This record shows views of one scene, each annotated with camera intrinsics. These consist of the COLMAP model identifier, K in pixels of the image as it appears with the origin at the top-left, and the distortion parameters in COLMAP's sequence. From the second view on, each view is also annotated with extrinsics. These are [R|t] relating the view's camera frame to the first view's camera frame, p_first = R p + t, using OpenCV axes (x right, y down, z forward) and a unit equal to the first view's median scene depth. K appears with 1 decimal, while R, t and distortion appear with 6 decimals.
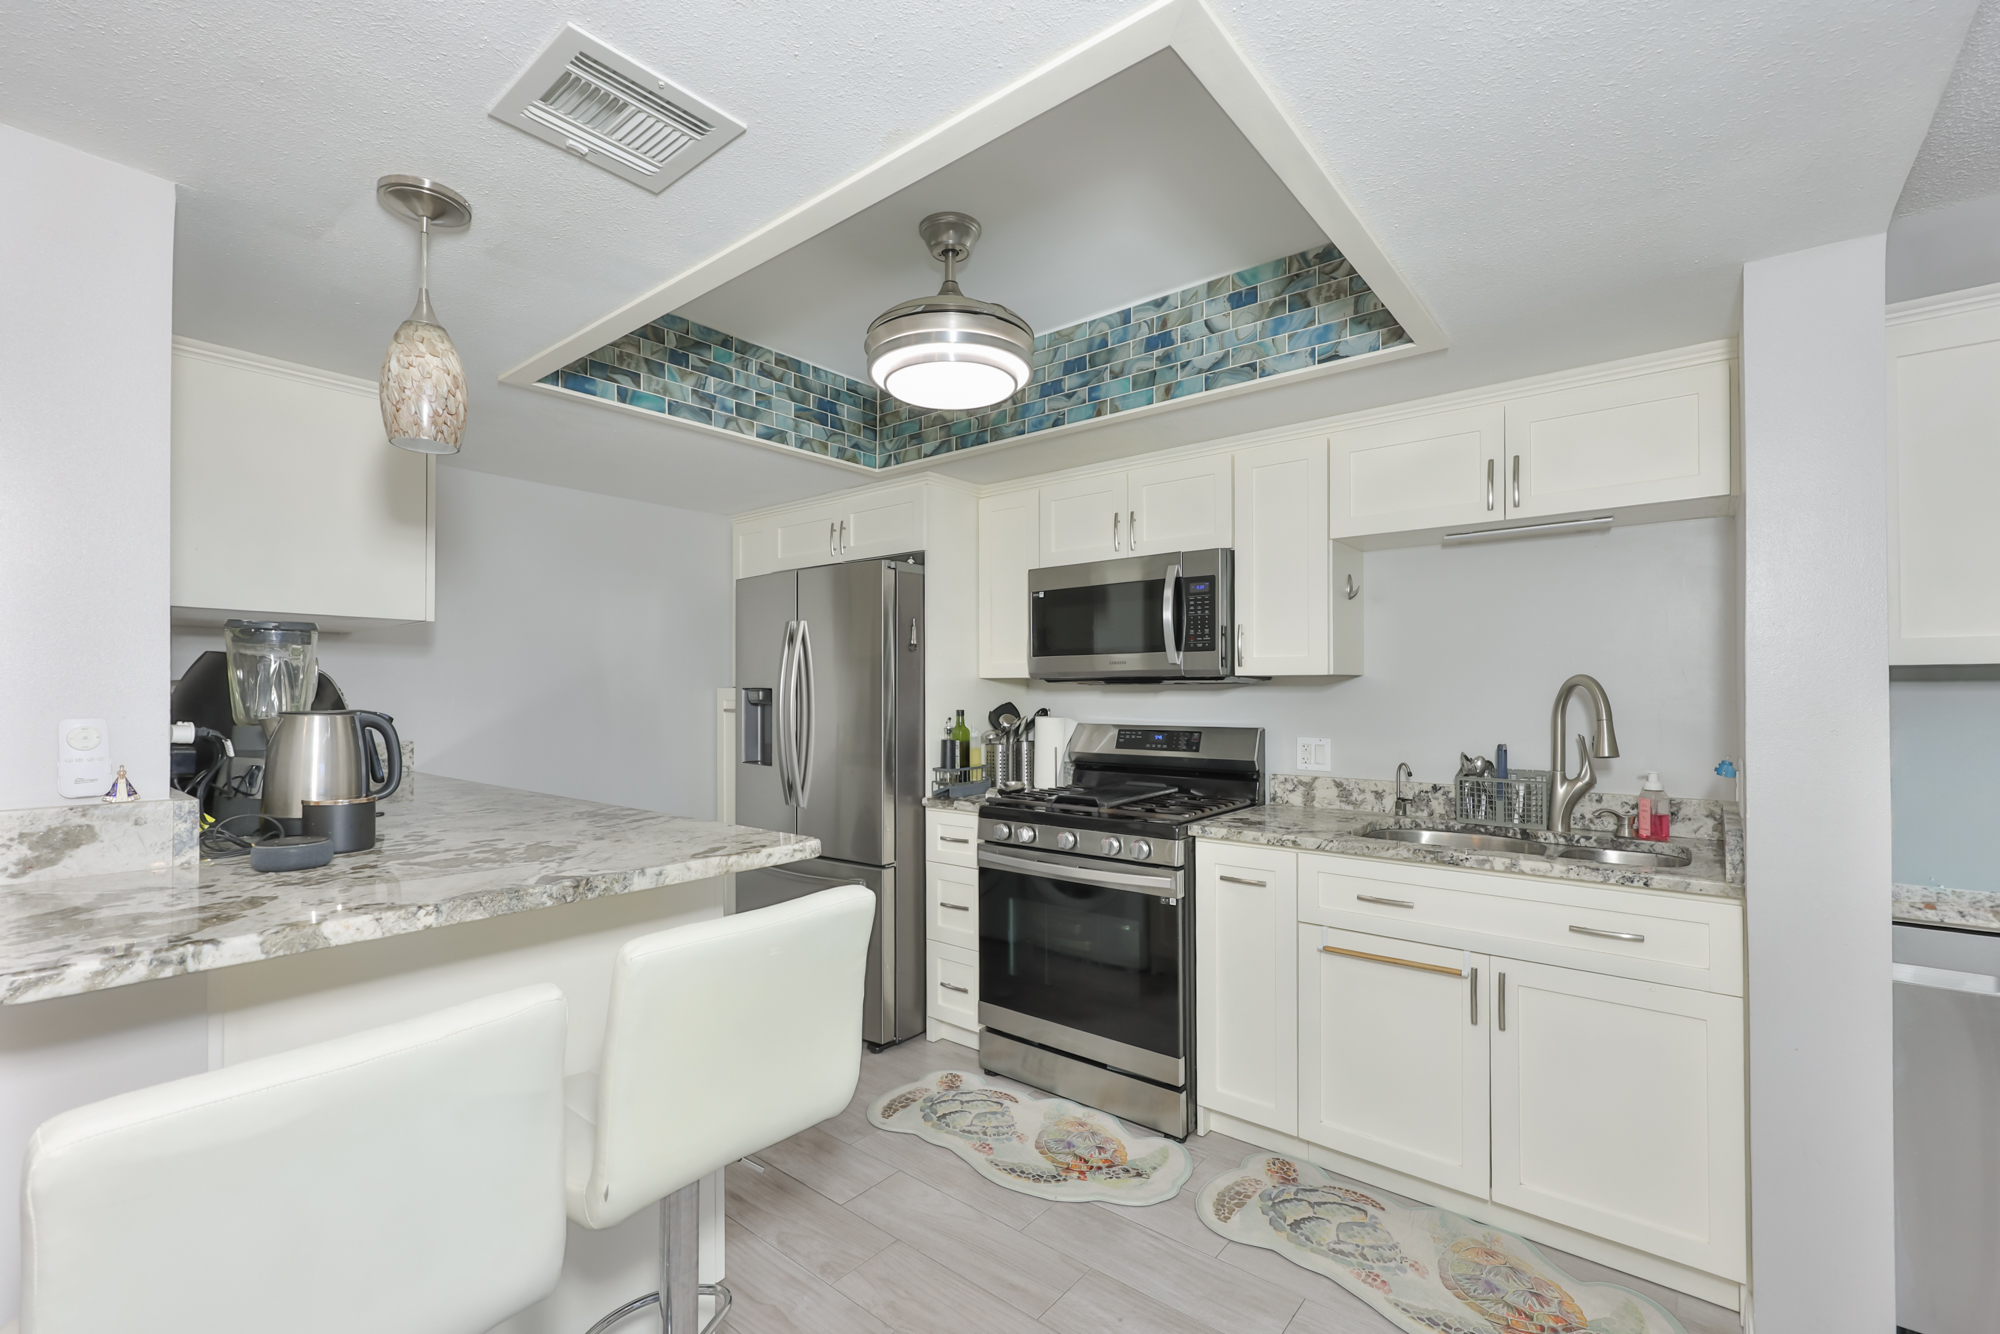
lens RADIAL K [[867.1, 0, 1011.2], [0, 867.1, 686.0], [0, 0, 1]] dist [-0.001168, 0.000114]
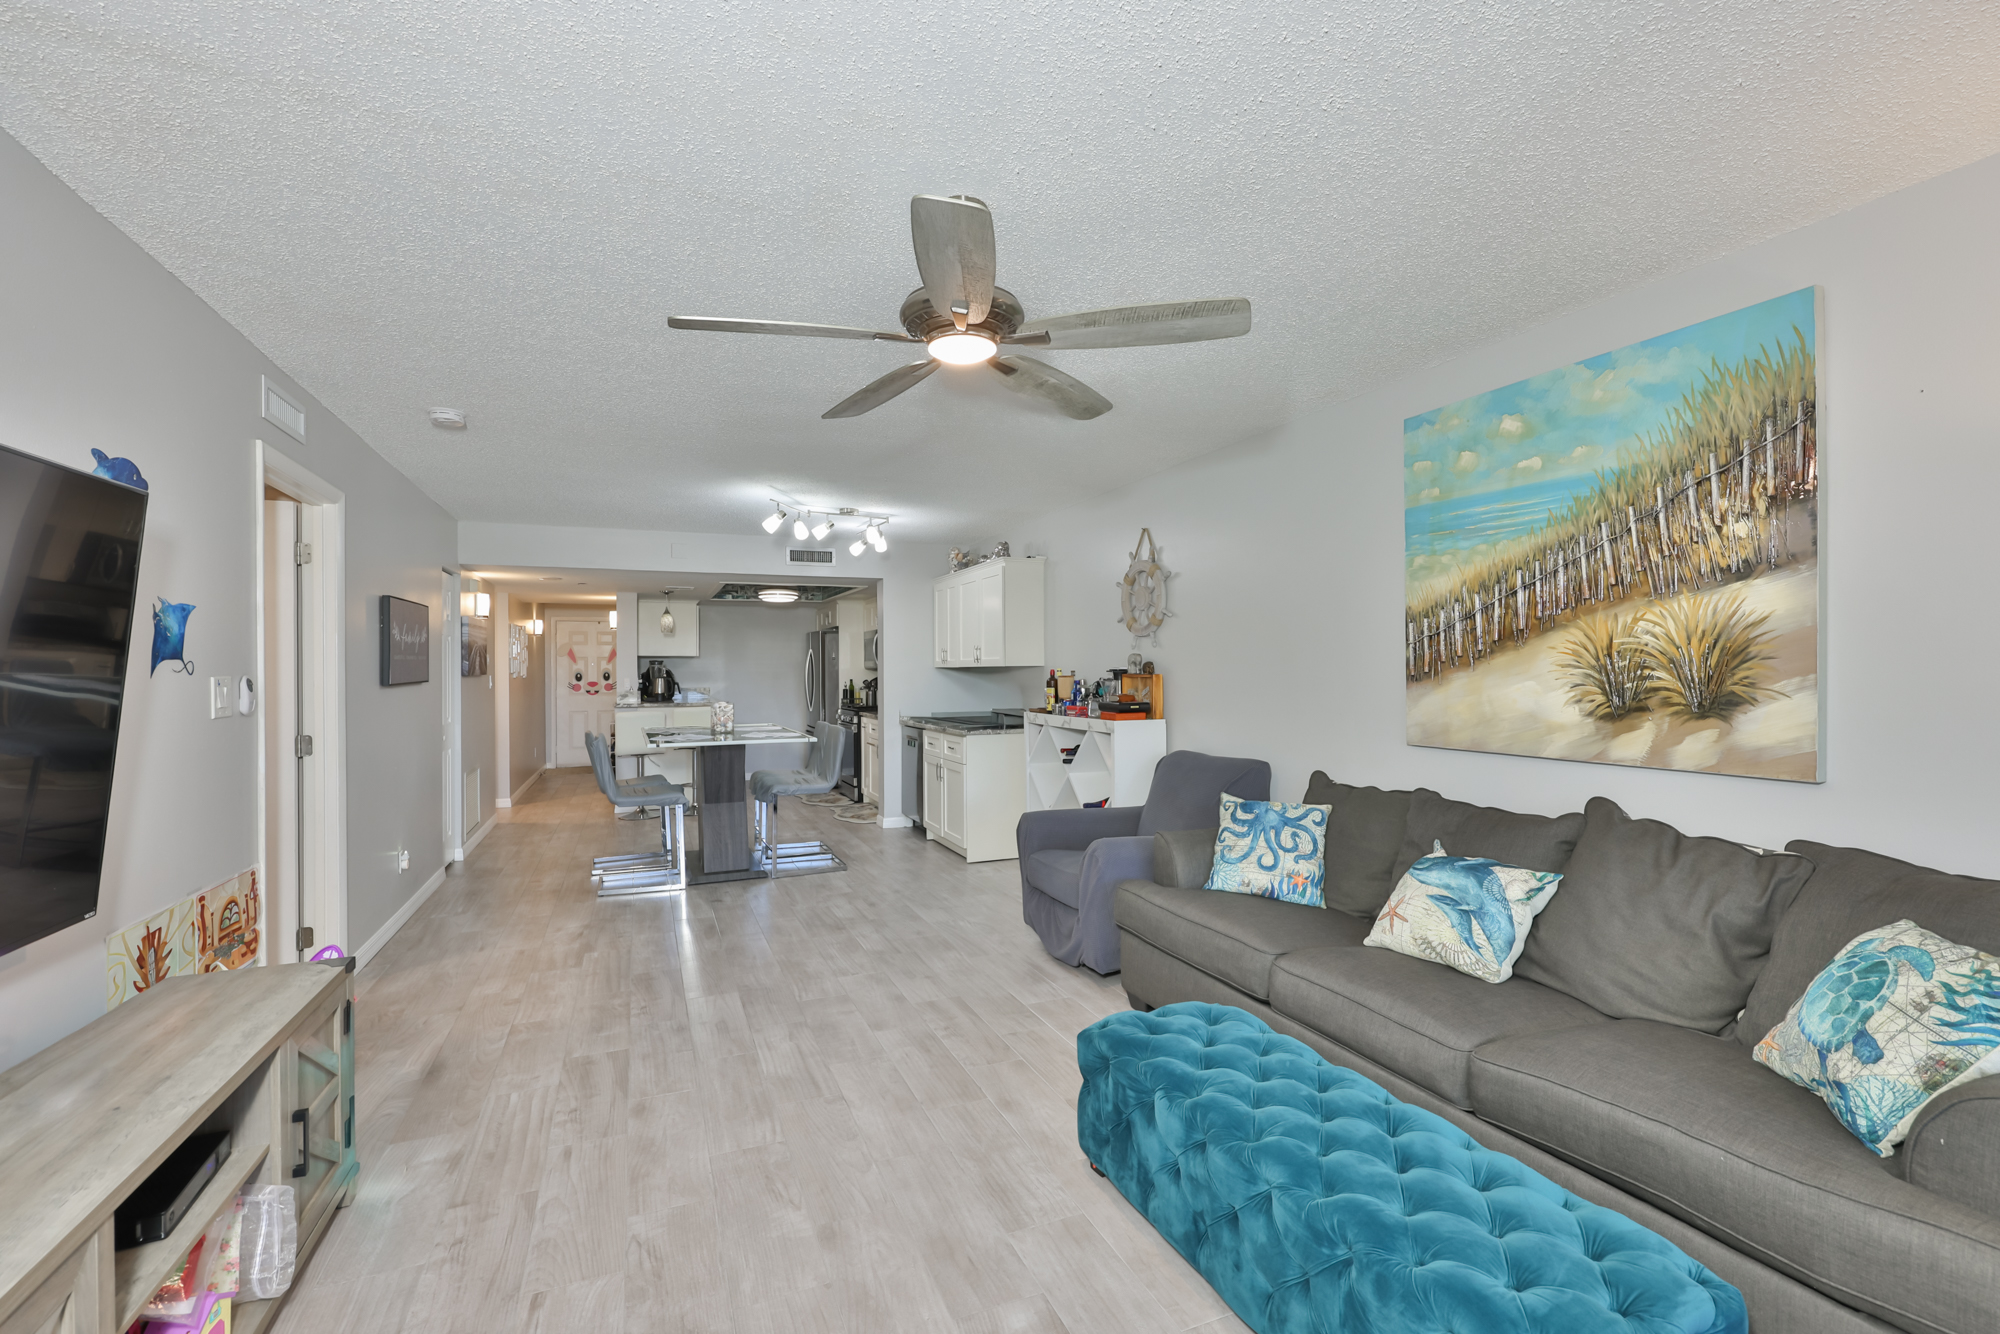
lens RADIAL K [[832.0, 0, 994.2], [0, 832.0, 665.5], [0, 0, 1]] dist [-0.000943, 0.000216]
pose [[0.885564, -0.004087, -0.464499, 2.082003], [0.006174, 0.999977, 0.002971, -0.030239], [0.464476, -0.005499, 0.885569, -1.582369]]
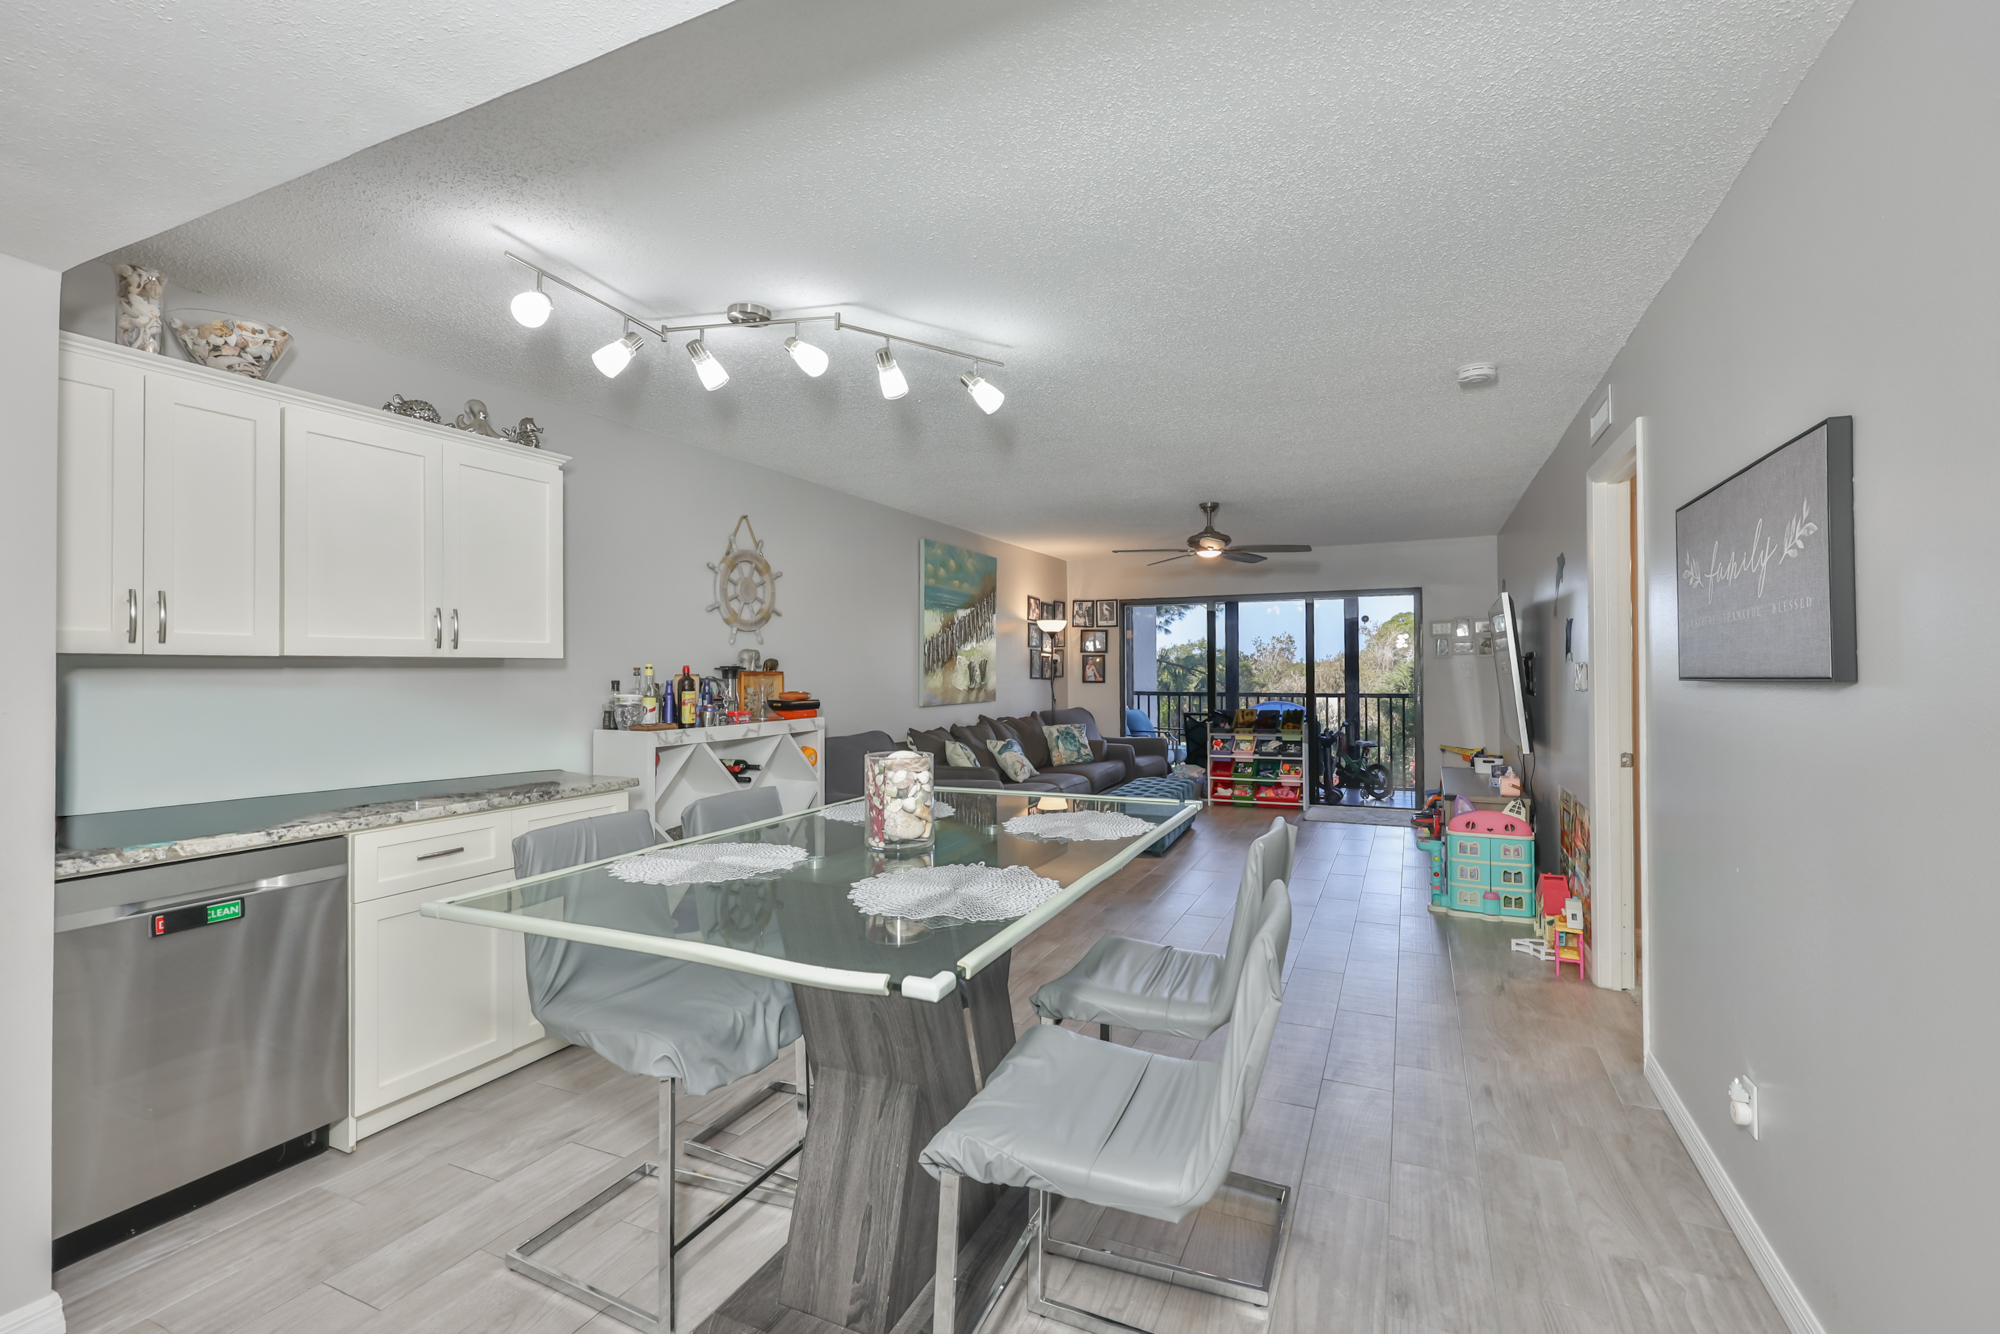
lens RADIAL K [[898.4, 0, 972.1], [0, 898.4, 665.2], [0, 0, 1]] dist [-0.000317, 0.000025]
pose [[-0.217584, 0.010279, 0.975987, -0.245455], [-0.001633, 0.999939, -0.010895, 0.000926], [-0.976040, -0.003965, -0.217554, 0.062017]]
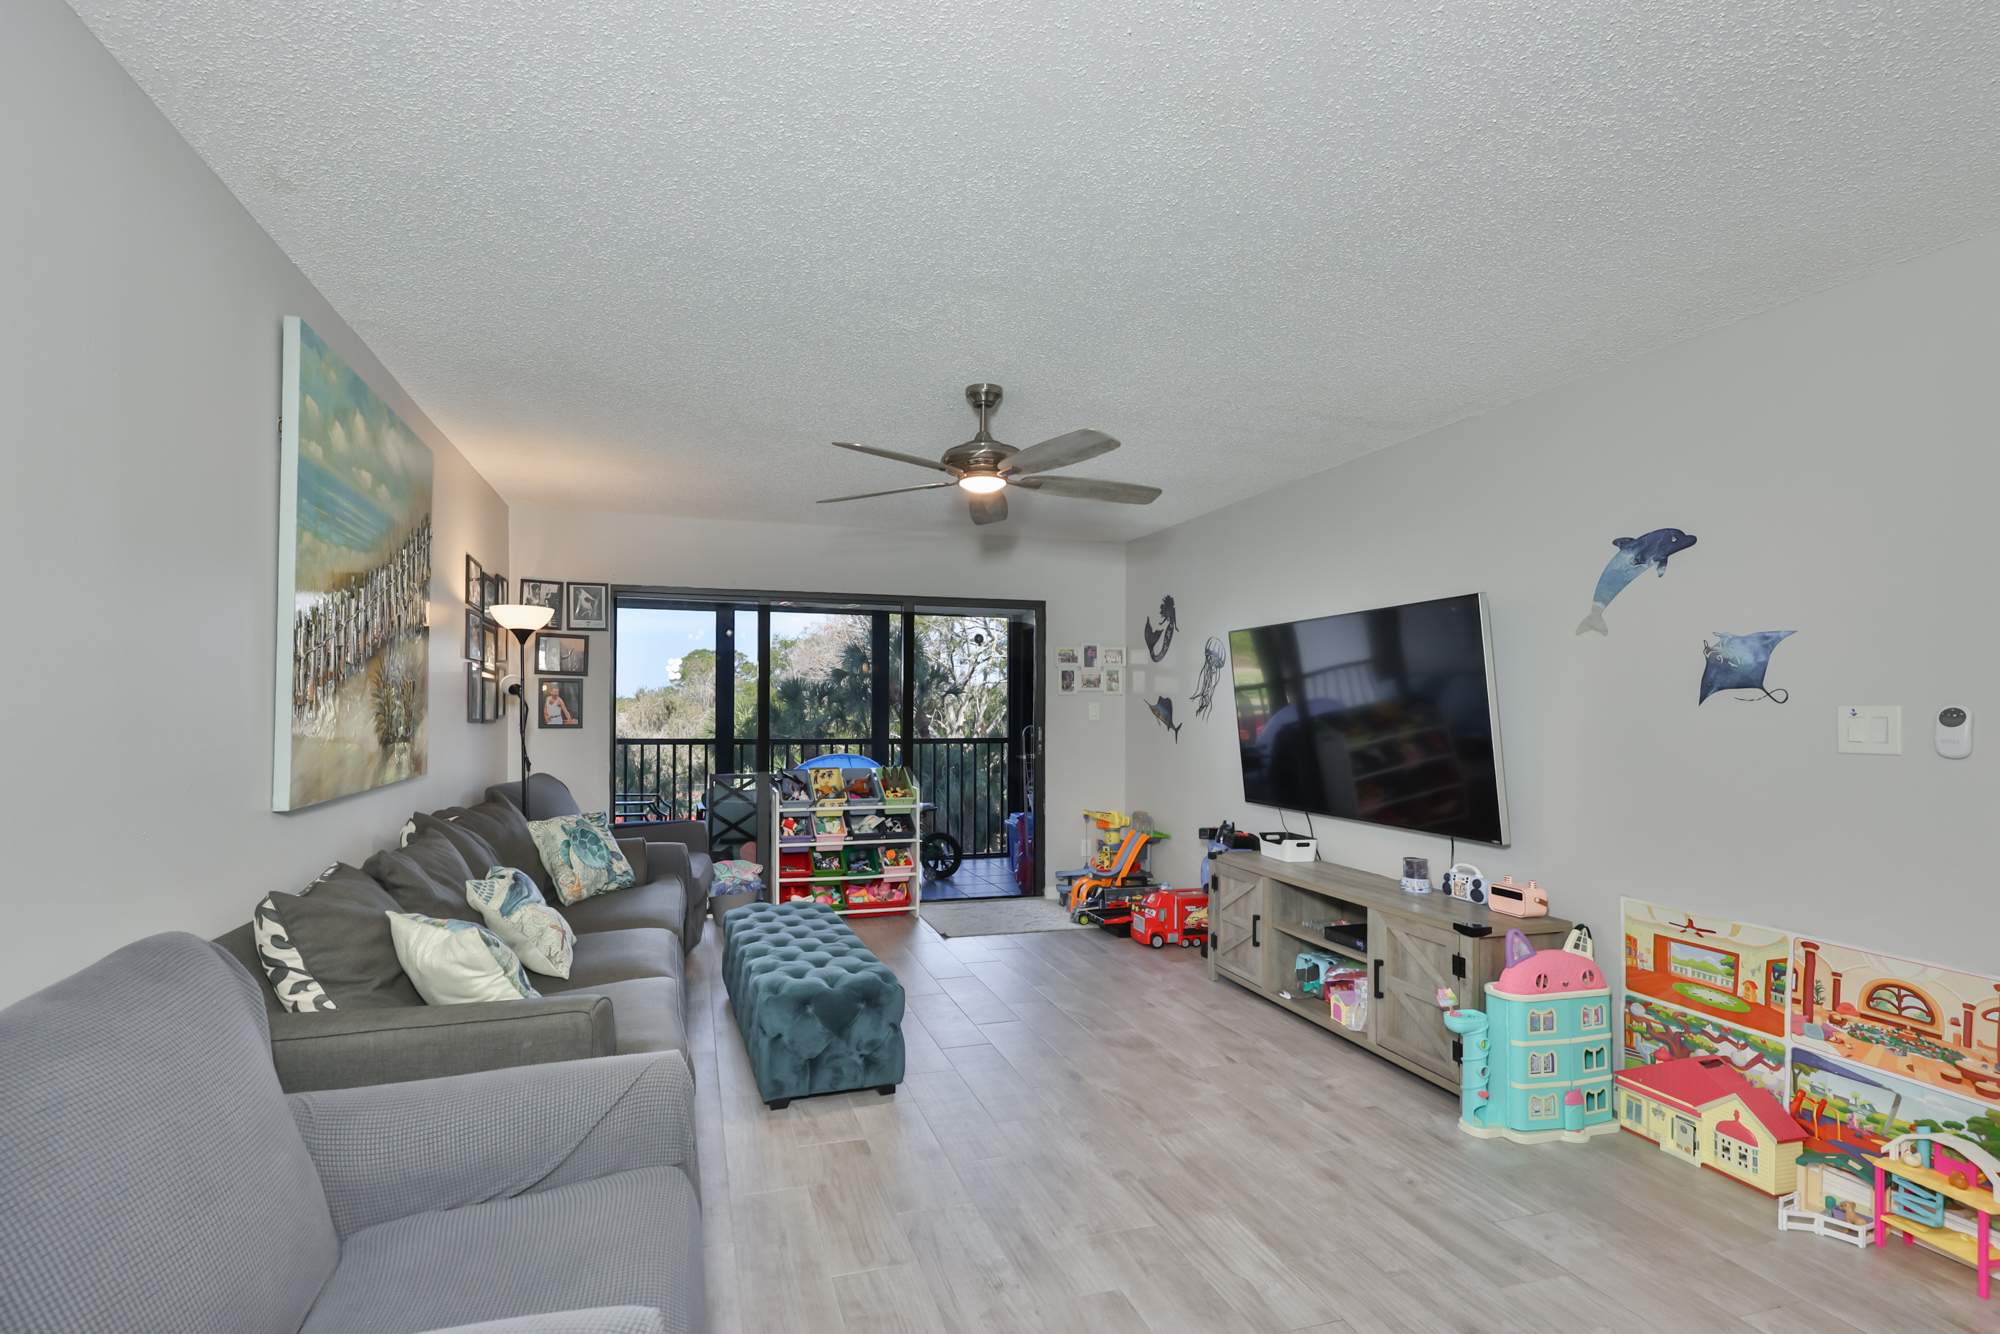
lens RADIAL K [[910.7, 0, 908.6], [0, 910.7, 696.9], [0, 0, 1]] dist [0.020183, 0.000385]
pose [[-0.807226, 0.005310, 0.590219, 1.132975], [-0.007521, 0.999786, -0.019282, -0.005120], [-0.590195, -0.020004, -0.807013, 0.011427]]
